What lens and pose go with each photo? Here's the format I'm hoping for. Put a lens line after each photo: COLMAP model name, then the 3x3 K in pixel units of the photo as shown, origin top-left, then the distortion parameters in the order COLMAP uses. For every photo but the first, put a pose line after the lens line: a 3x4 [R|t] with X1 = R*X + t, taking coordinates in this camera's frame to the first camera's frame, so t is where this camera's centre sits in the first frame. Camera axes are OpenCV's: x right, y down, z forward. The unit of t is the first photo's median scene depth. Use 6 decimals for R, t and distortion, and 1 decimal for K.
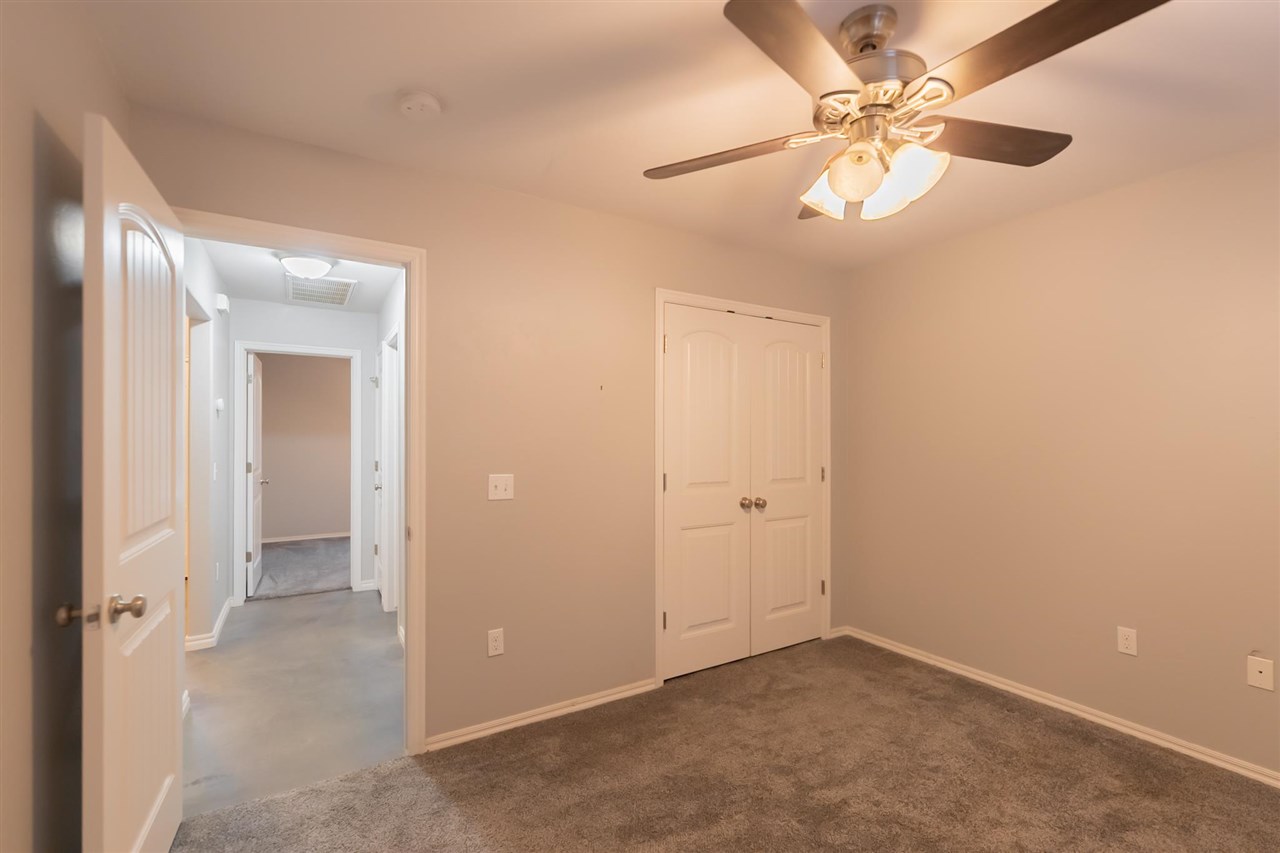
lens RADIAL K [[562.6, 0, 648.3], [0, 562.6, 436.5], [0, 0, 1]] dist [0.001606, 0.000243]
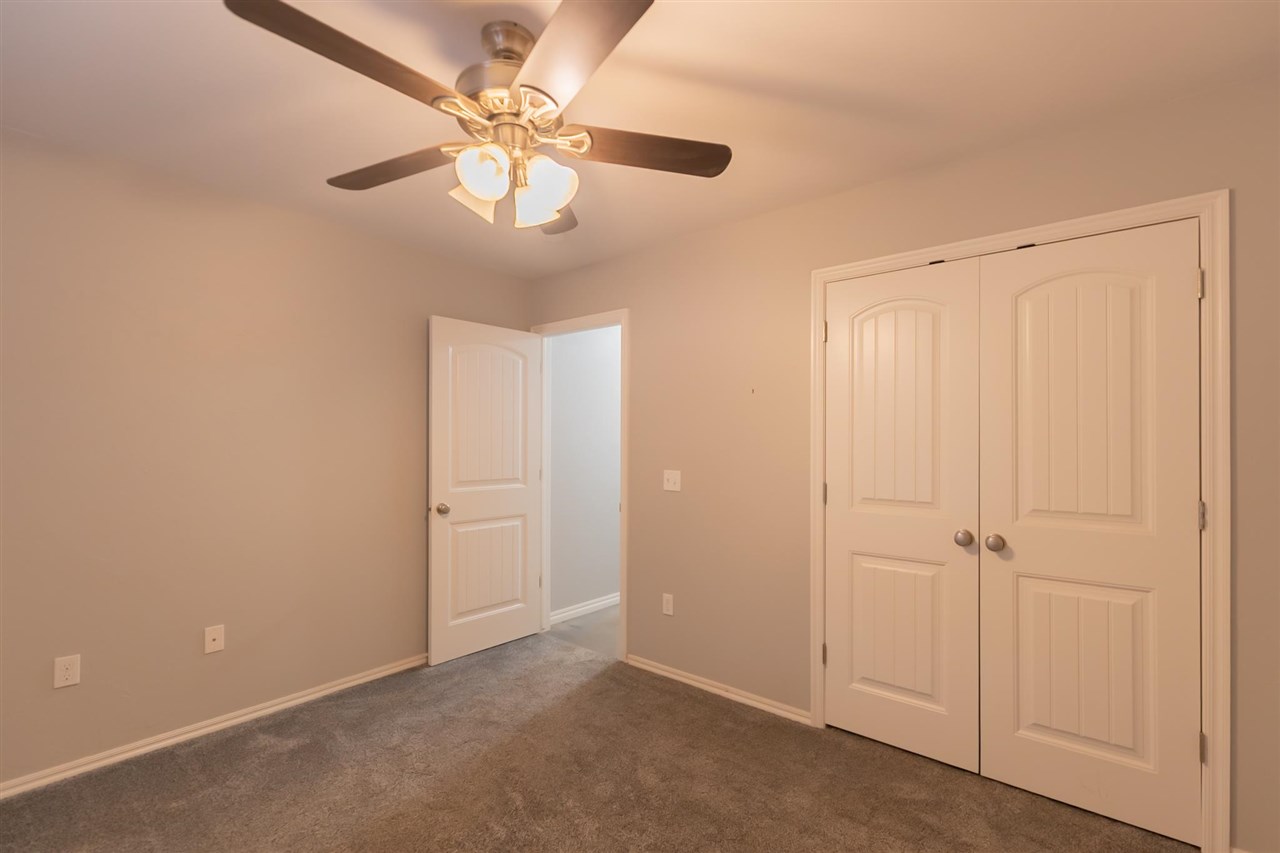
lens RADIAL K [[562.6, 0, 648.3], [0, 562.6, 436.5], [0, 0, 1]] dist [0.001606, 0.000243]
pose [[0.319314, -0.006640, -0.947626, 0.772347], [0.002568, 0.999978, -0.006141, -0.000239], [0.947645, -0.000473, 0.319324, 0.479544]]
